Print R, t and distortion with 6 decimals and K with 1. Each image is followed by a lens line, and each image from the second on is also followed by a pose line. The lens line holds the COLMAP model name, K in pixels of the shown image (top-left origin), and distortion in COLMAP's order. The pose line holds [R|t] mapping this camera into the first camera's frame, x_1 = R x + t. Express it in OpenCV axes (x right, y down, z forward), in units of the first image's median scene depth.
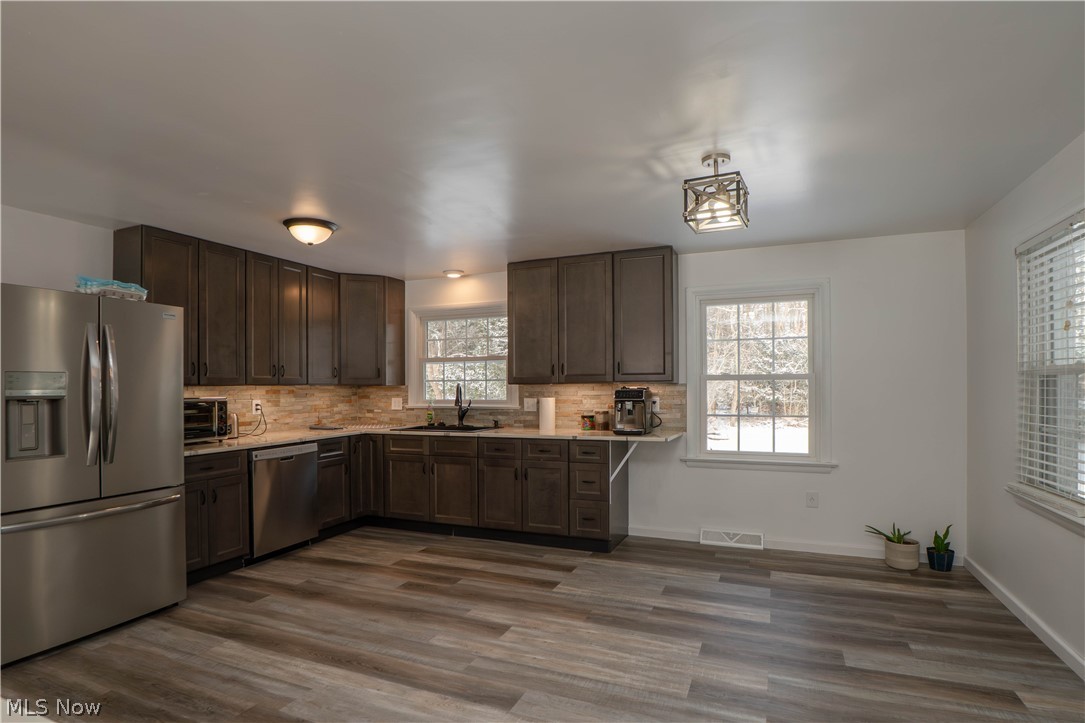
lens RADIAL K [[541.1, 0, 582.8], [0, 541.1, 384.7], [0, 0, 1]] dist [-0.019131, 0.000218]
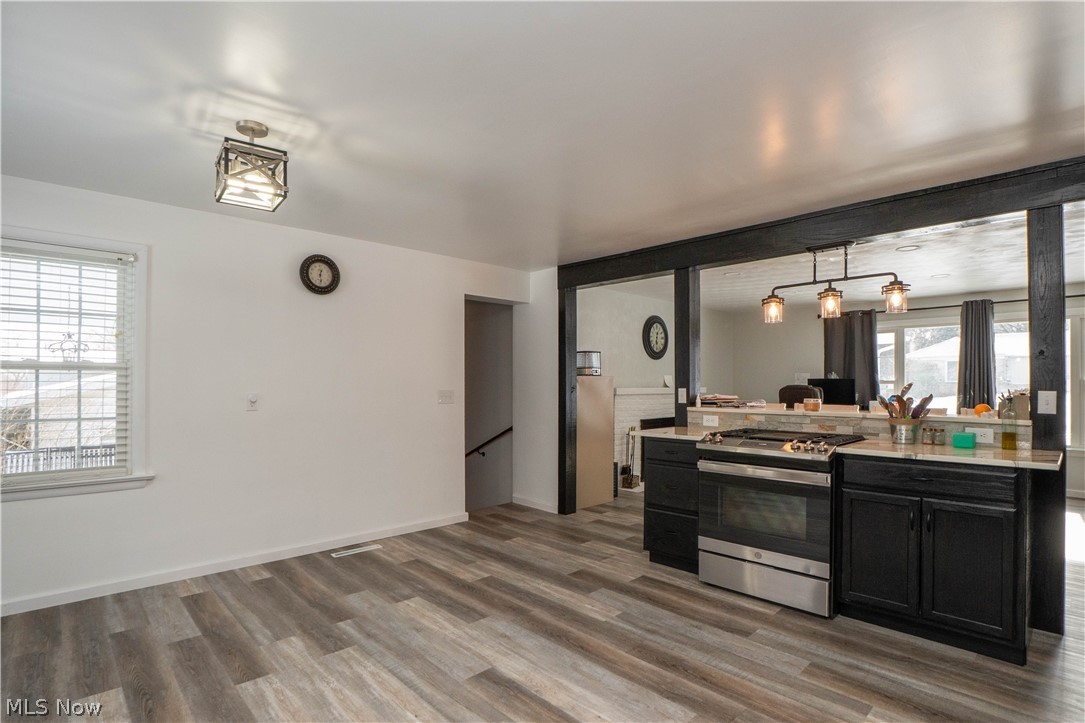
lens RADIAL K [[541.1, 0, 582.8], [0, 541.1, 384.7], [0, 0, 1]] dist [-0.019131, 0.000218]
pose [[-0.914555, -0.000421, 0.404460, -0.531593], [-0.000788, 0.999999, -0.000740, 0.011493], [-0.404460, -0.000995, -0.914555, 1.355839]]
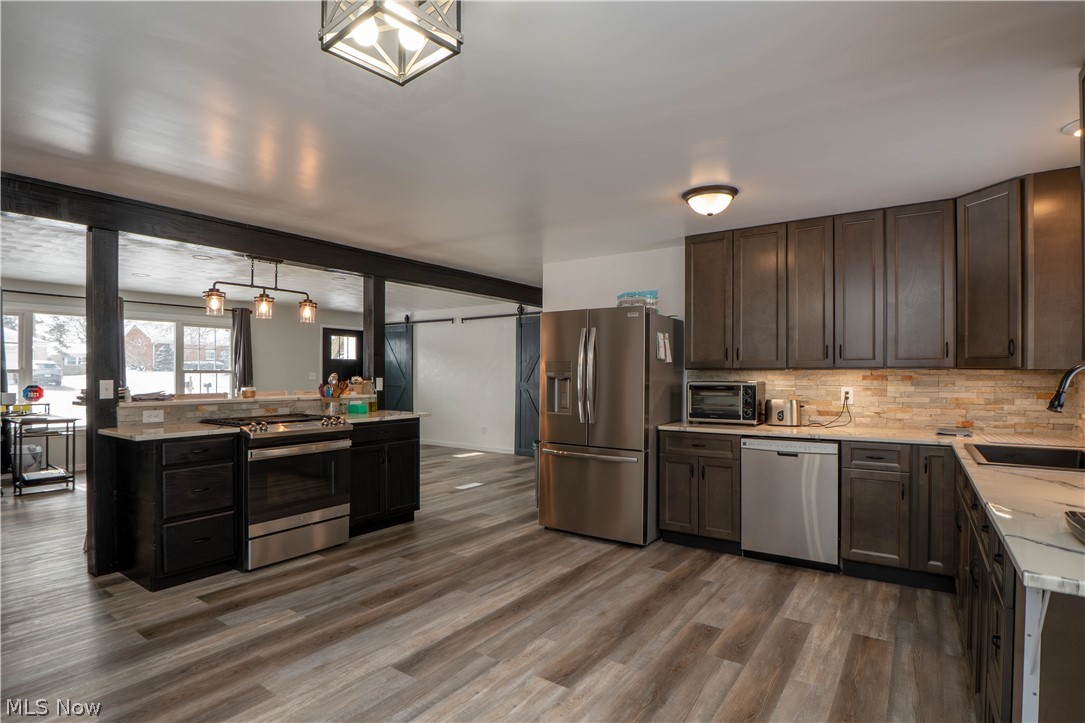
lens RADIAL K [[569.9, 0, 460.4], [0, 569.9, 375.6], [0, 0, 1]] dist [-0.017520, 0.000498]
pose [[-0.337638, 0.005737, -0.941259, 0.622807], [0.002640, 0.999983, 0.005148, 0.006523], [0.941272, -0.000747, -0.337648, 1.058738]]
